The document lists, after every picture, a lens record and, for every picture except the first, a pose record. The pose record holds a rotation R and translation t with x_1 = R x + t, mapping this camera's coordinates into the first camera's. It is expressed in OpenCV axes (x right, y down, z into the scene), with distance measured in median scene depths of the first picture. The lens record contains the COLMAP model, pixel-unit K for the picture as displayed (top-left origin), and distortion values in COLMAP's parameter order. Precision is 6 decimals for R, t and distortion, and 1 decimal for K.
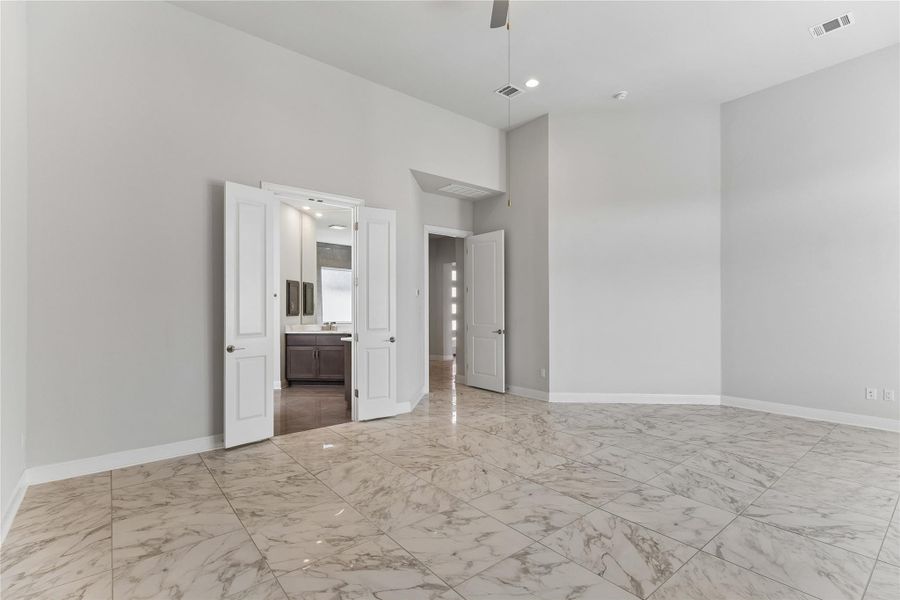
lens RADIAL K [[410.8, 0, 450.0], [0, 410.8, 300.0], [0, 0, 1]] dist [0.002194, 0.000494]
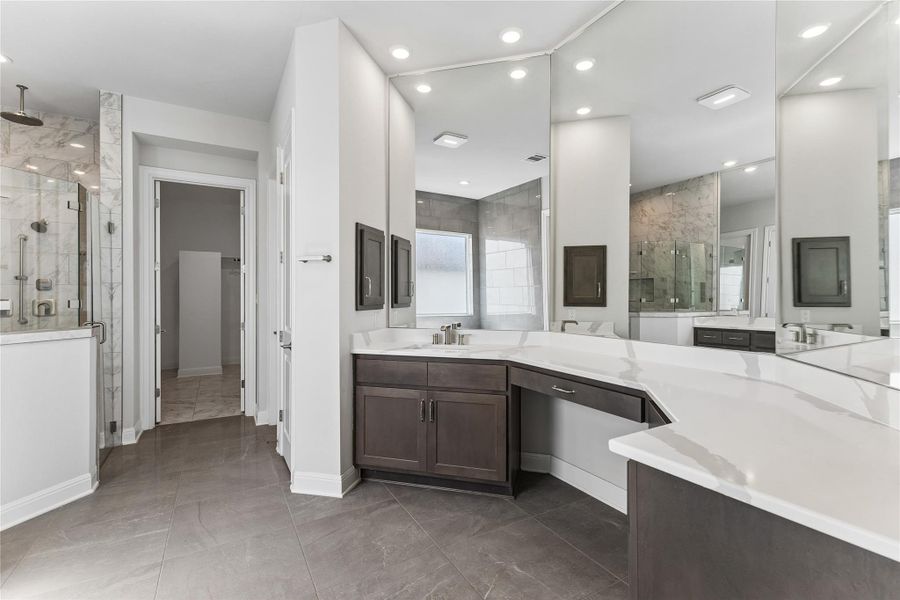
lens RADIAL K [[410.8, 0, 450.0], [0, 410.8, 300.0], [0, 0, 1]] dist [0.002194, 0.000494]
pose [[0.985538, 0.011471, -0.169065, -0.243697], [-0.005763, 0.999398, 0.034217, 0.014122], [0.169356, -0.032748, 0.985011, 0.632809]]
